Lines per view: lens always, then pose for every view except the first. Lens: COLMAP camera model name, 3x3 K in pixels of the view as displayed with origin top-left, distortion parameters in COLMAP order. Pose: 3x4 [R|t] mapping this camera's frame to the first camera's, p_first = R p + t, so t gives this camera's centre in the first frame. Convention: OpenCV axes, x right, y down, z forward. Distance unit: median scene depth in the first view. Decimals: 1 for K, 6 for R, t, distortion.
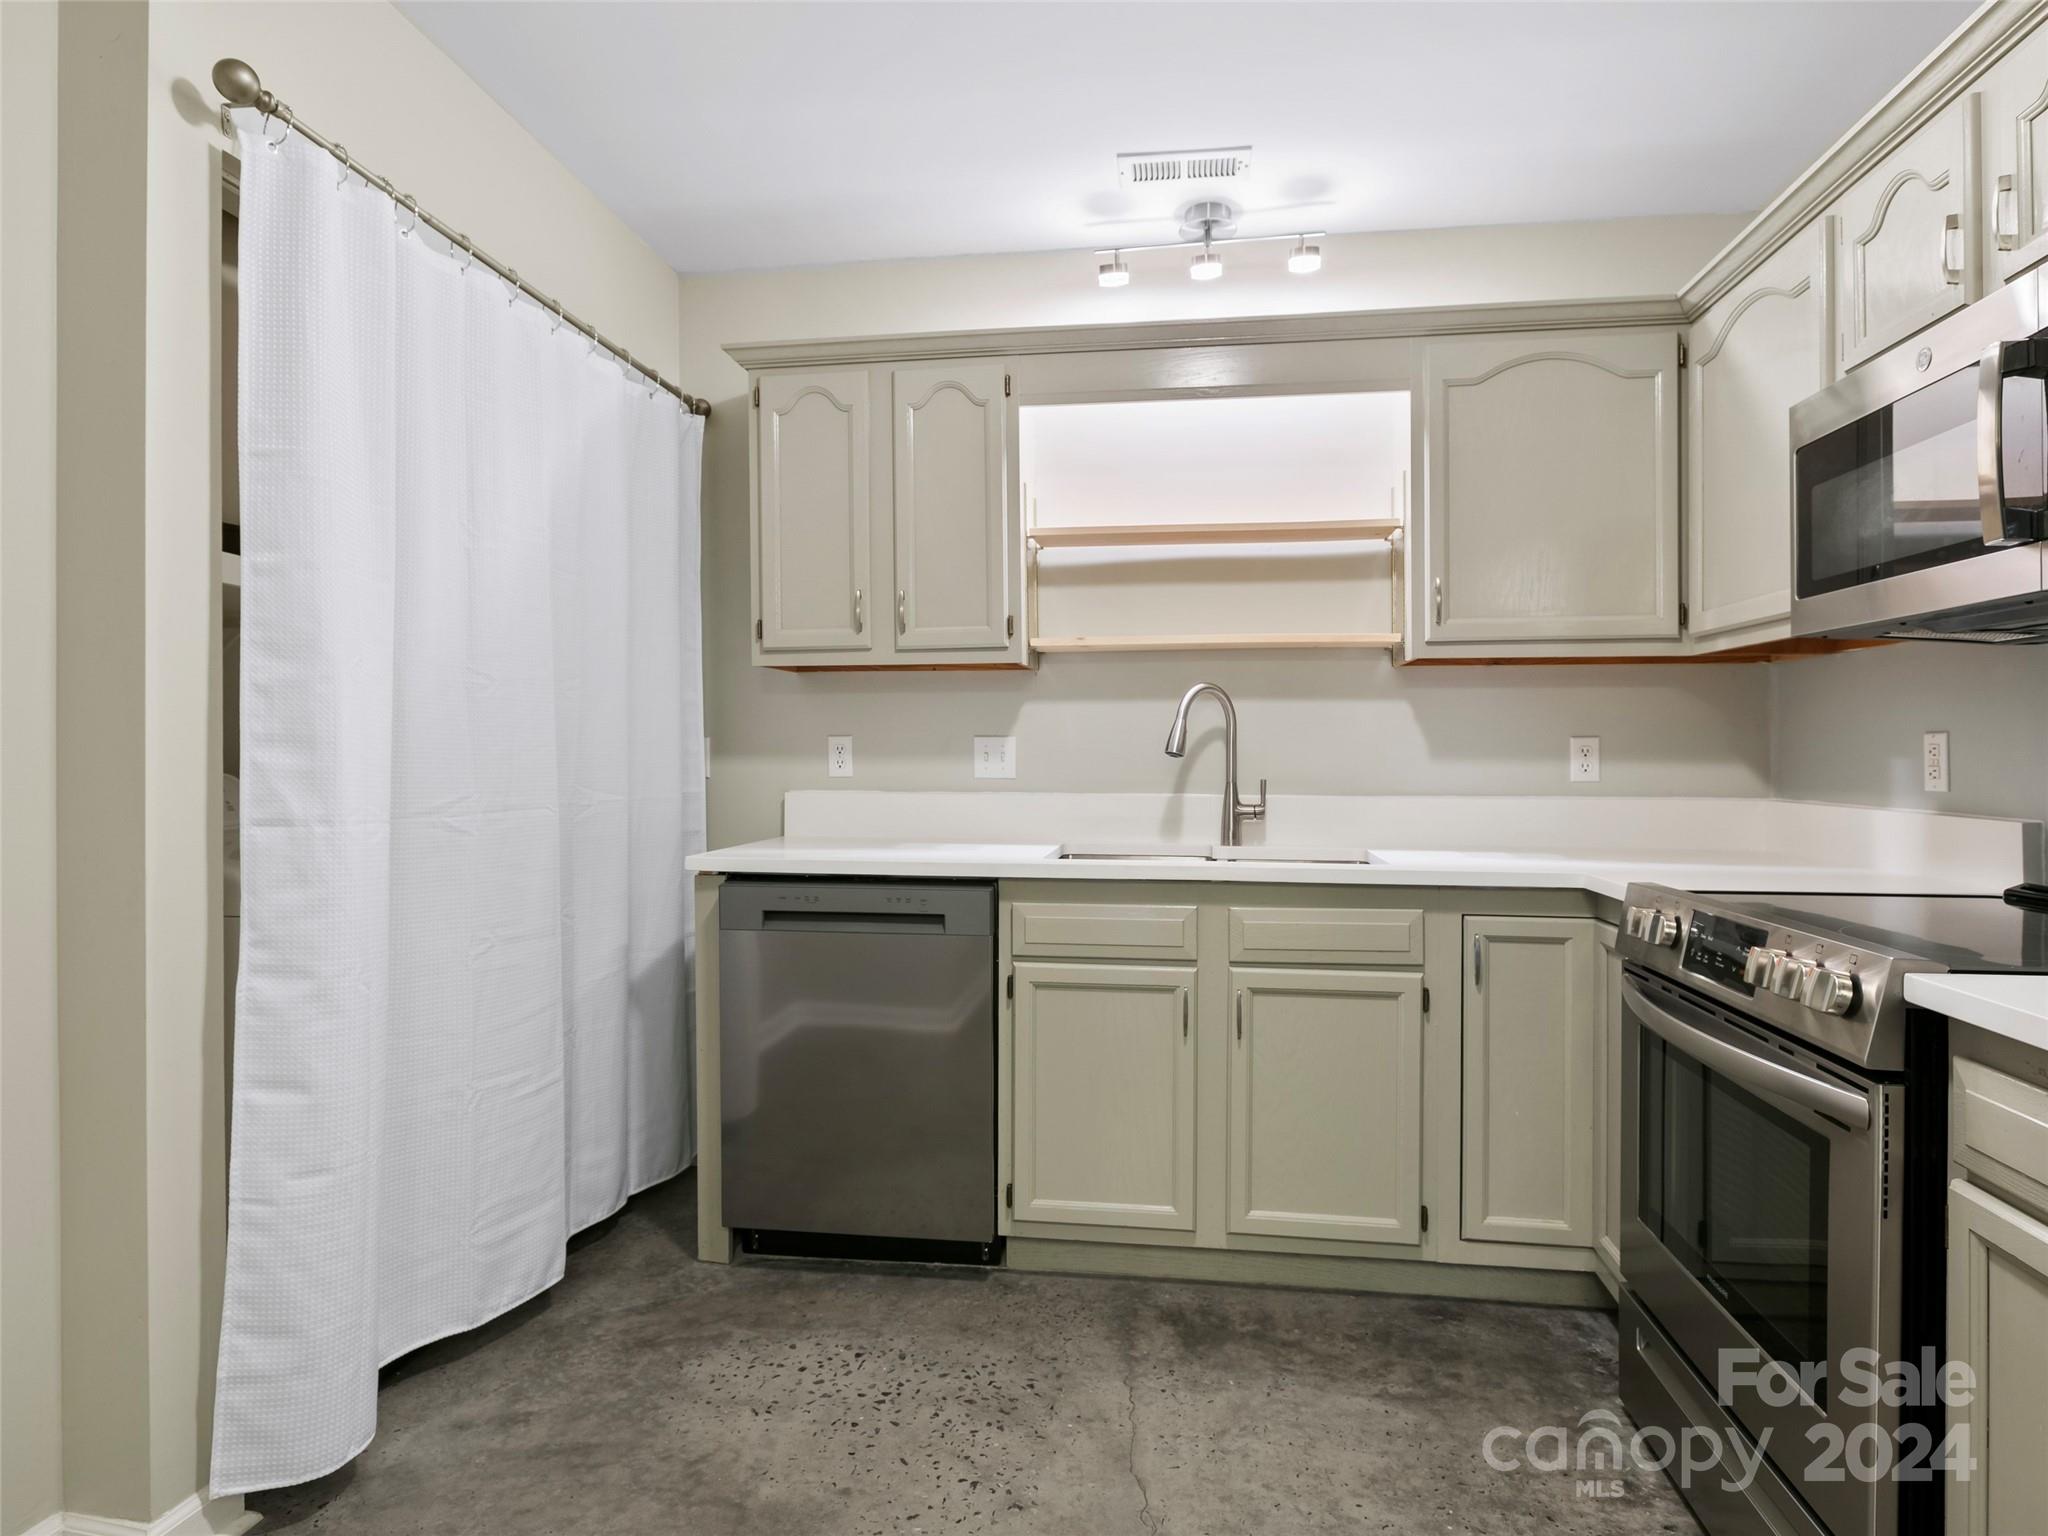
lens RADIAL K [[1149.8, 0, 1031.6], [0, 1149.8, 753.3], [0, 0, 1]] dist [-0.002993, -0.000761]
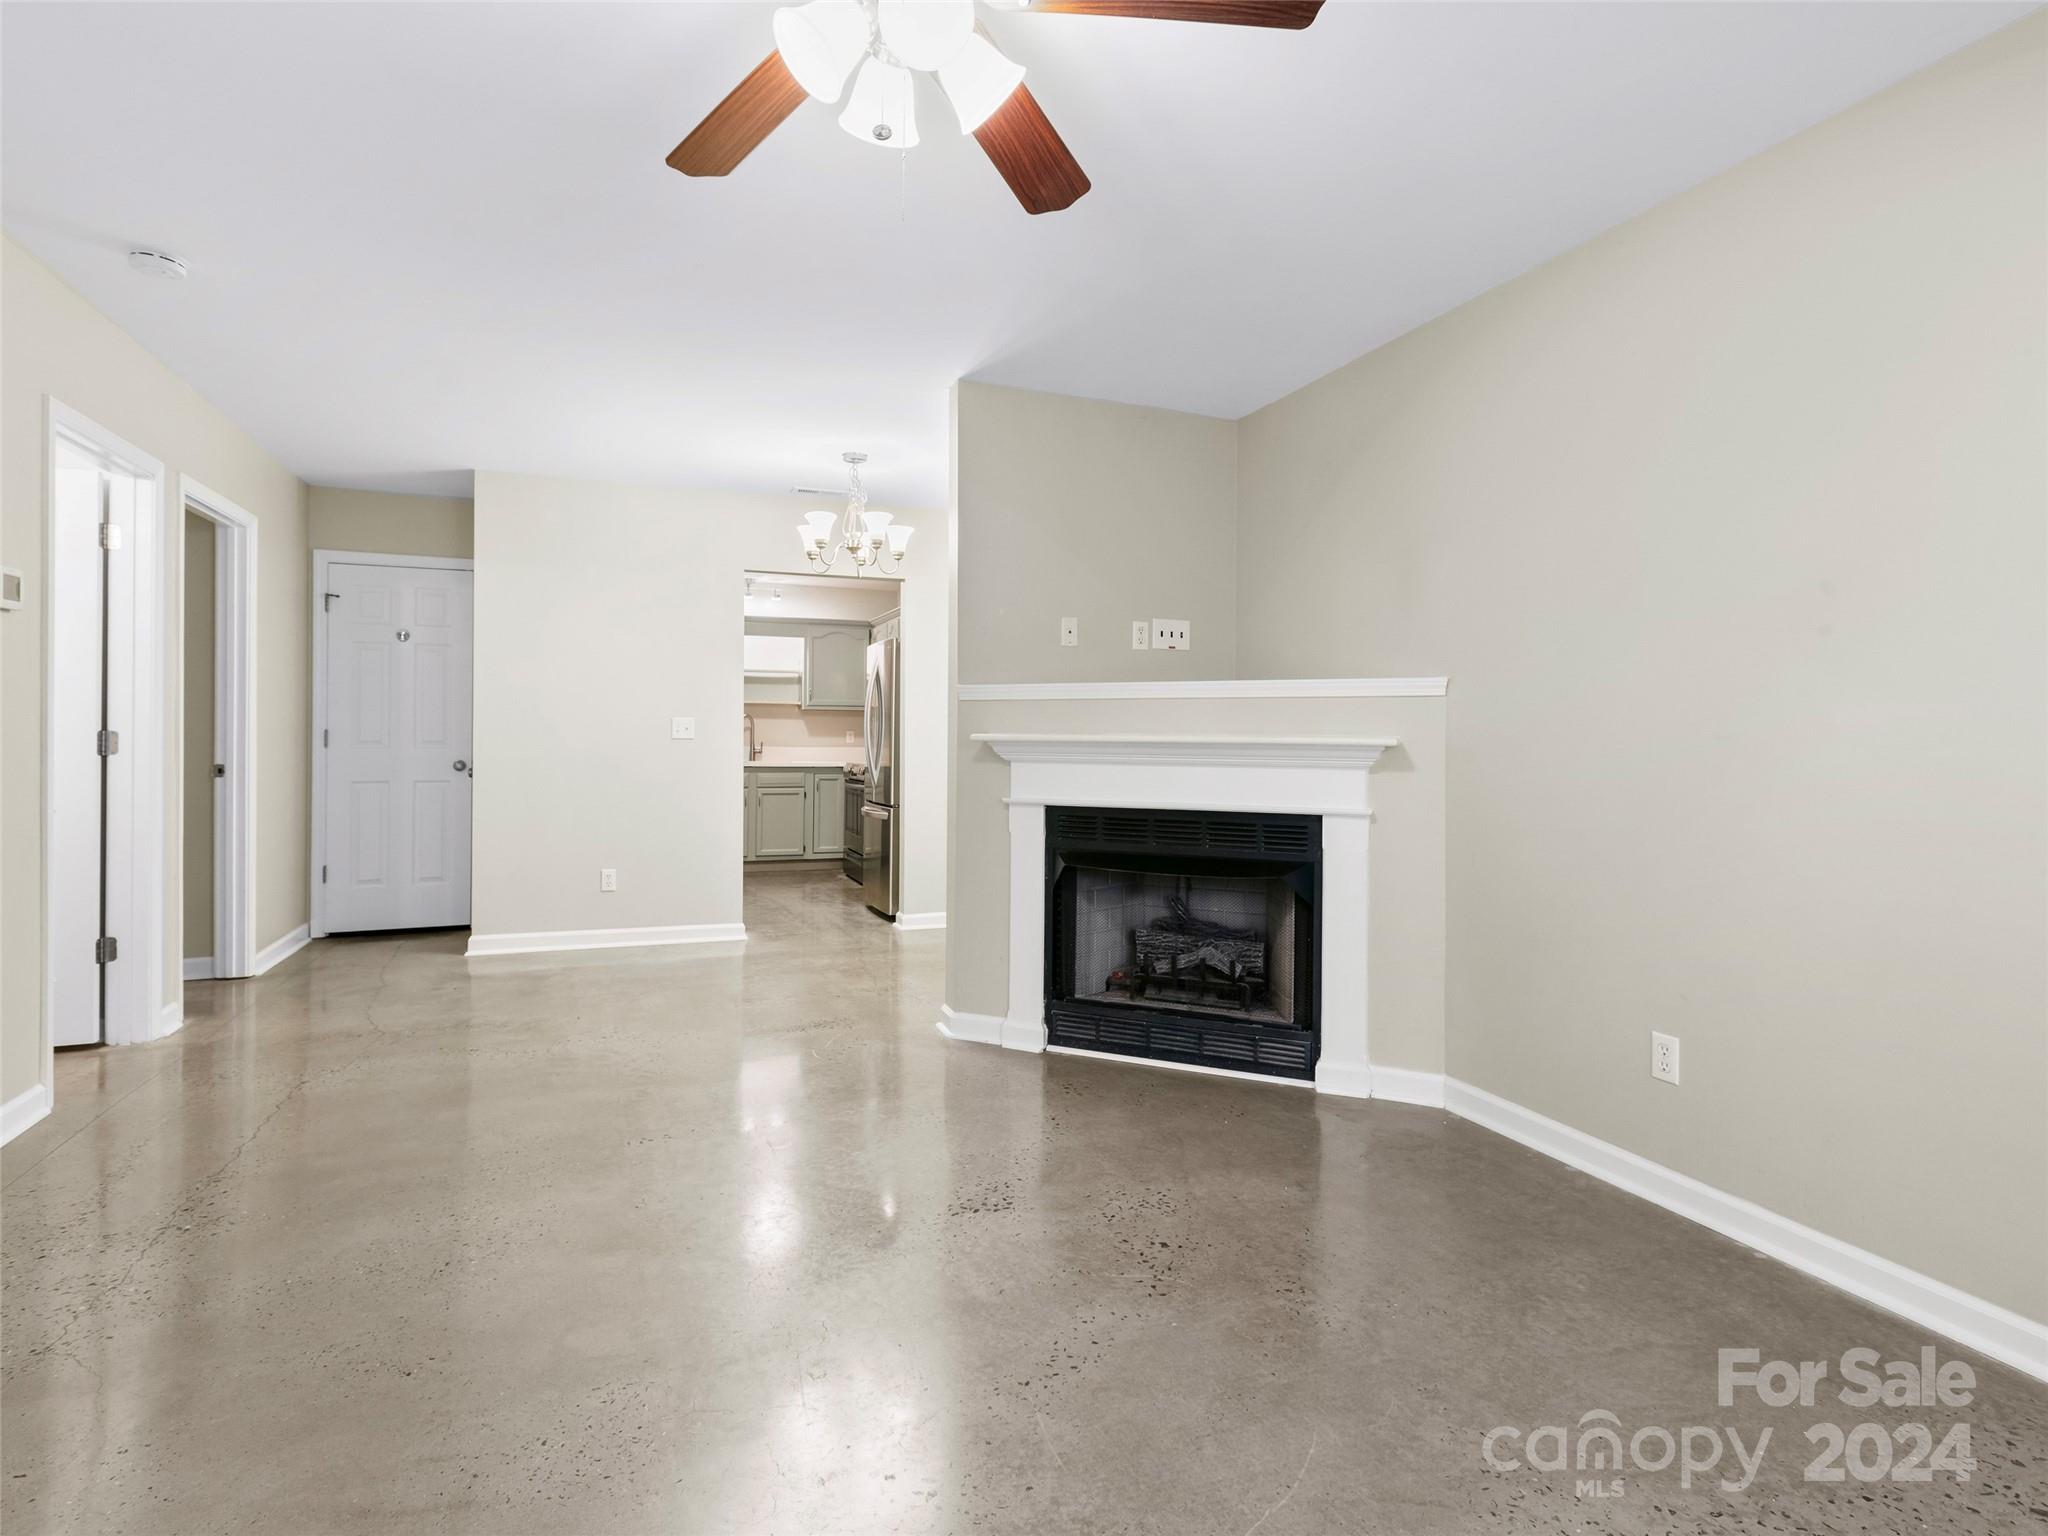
lens RADIAL K [[1039.5, 0, 1026.7], [0, 1039.5, 745.8], [0, 0, 1]] dist [0.001840, -0.000024]
pose [[0.872303, 0.006190, 0.488927, -0.722238], [-0.010556, 0.999925, 0.006174, 0.007556], [-0.488852, -0.010546, 0.872303, -2.418285]]
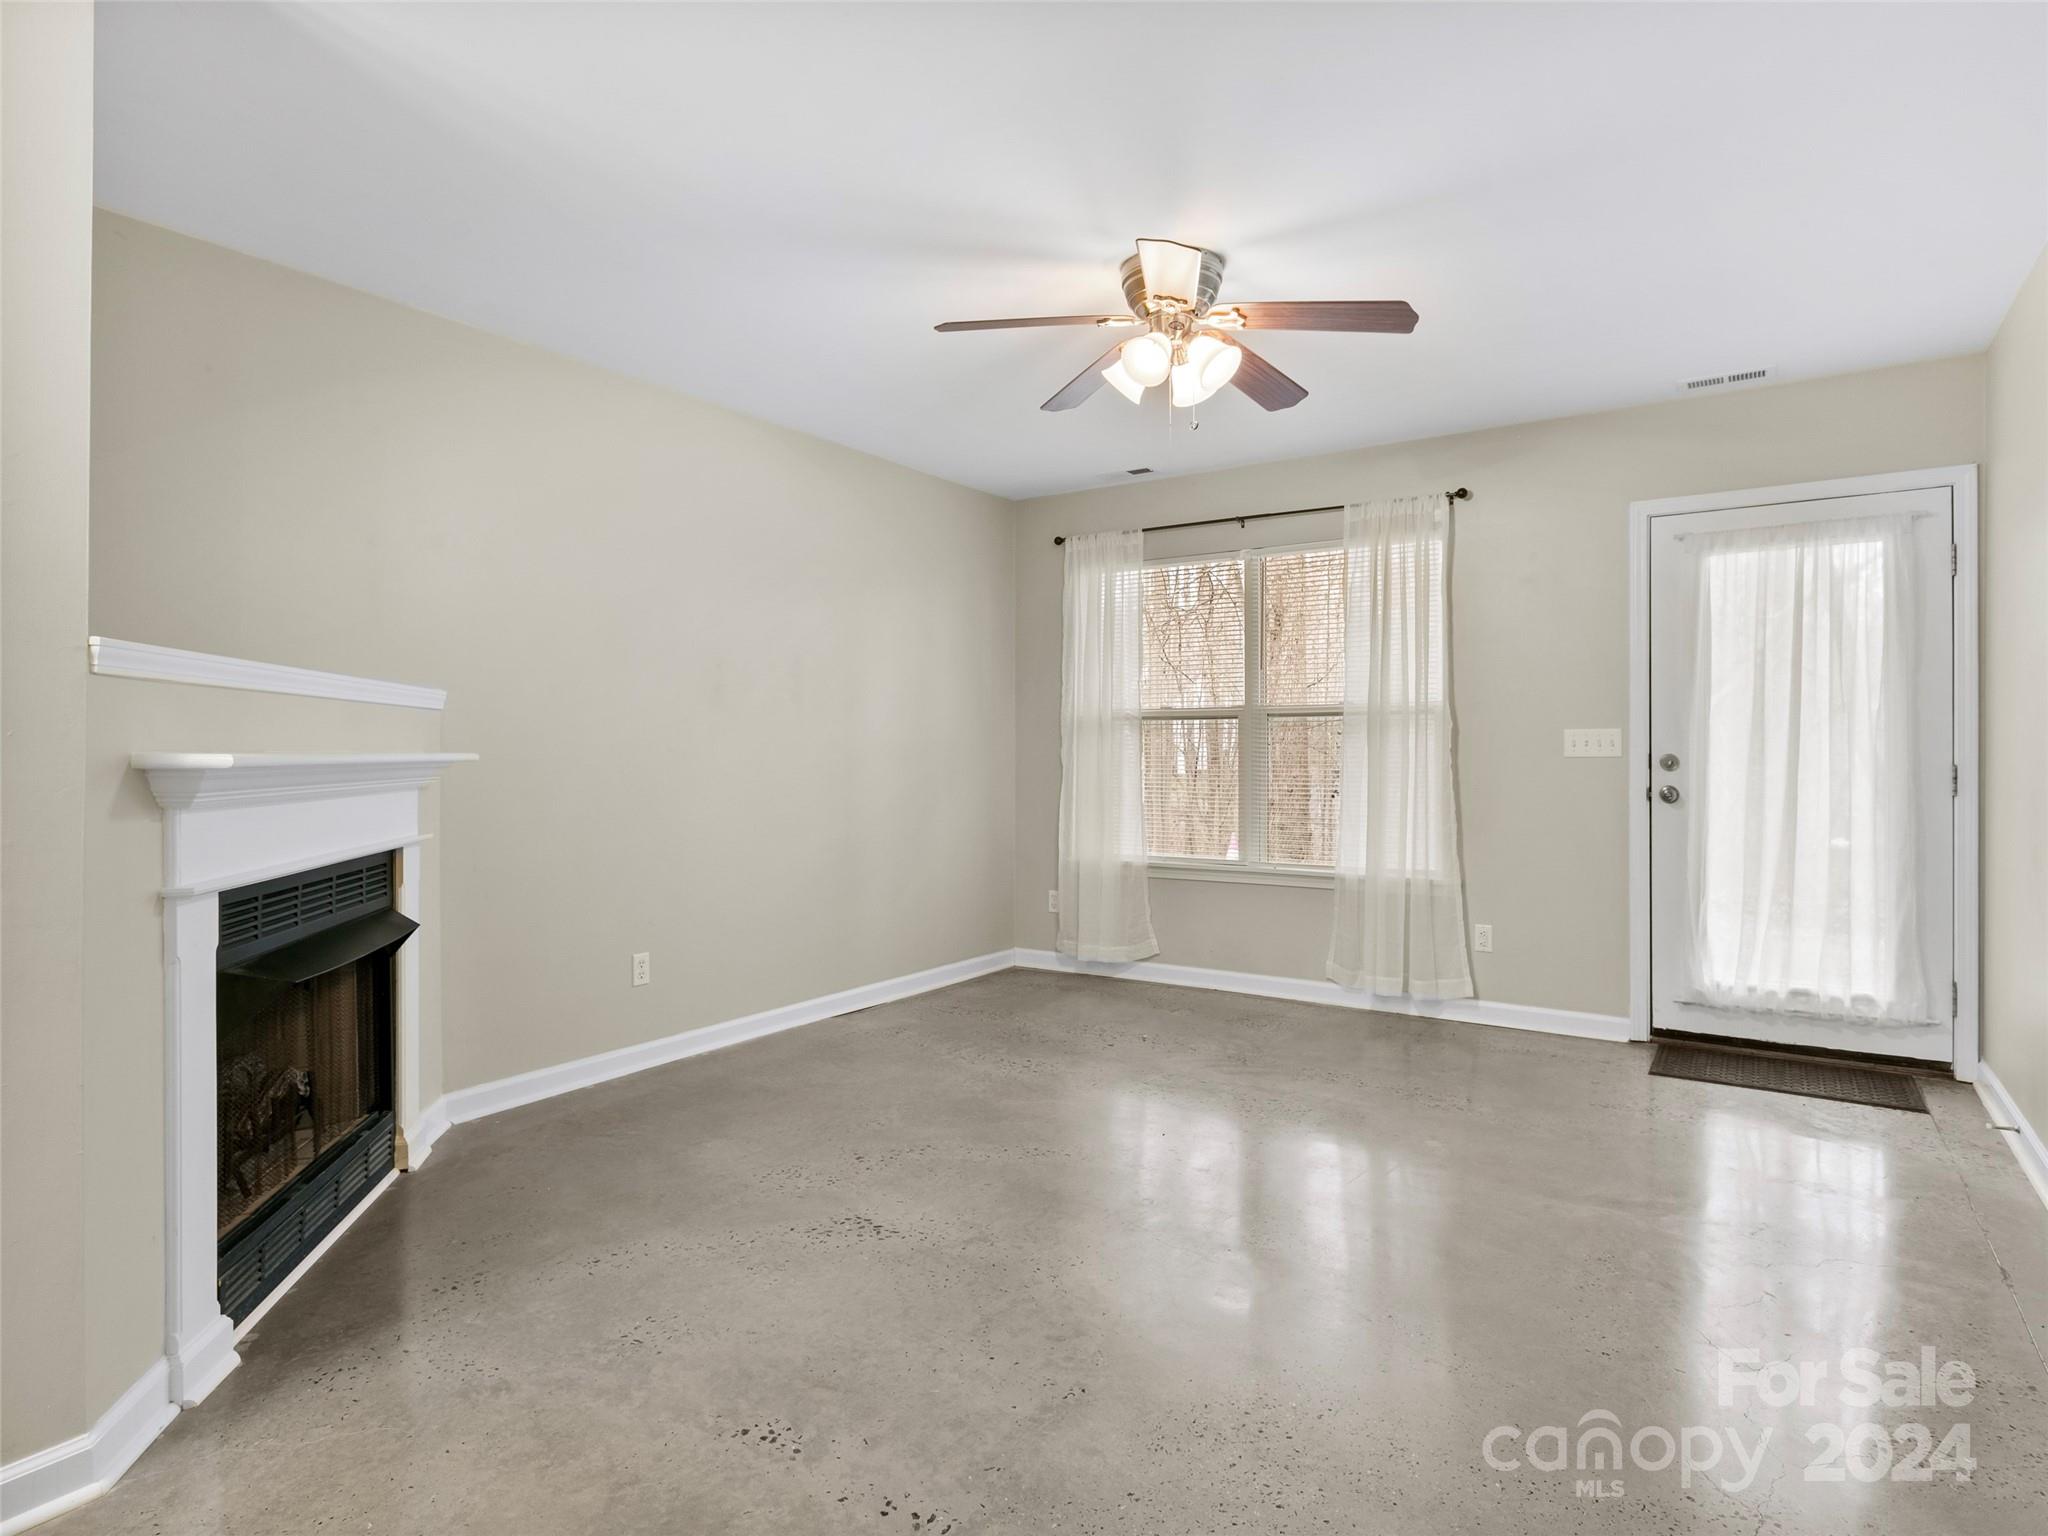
lens RADIAL K [[1100.9, 0, 1045.1], [0, 1100.9, 731.3], [0, 0, 1]] dist [-0.002243, 0.001073]
pose [[-0.907969, 0.007646, 0.418968, -0.869284], [0.001080, 0.999873, -0.015907, -0.003750], [-0.419037, -0.013990, -0.907861, -0.665914]]
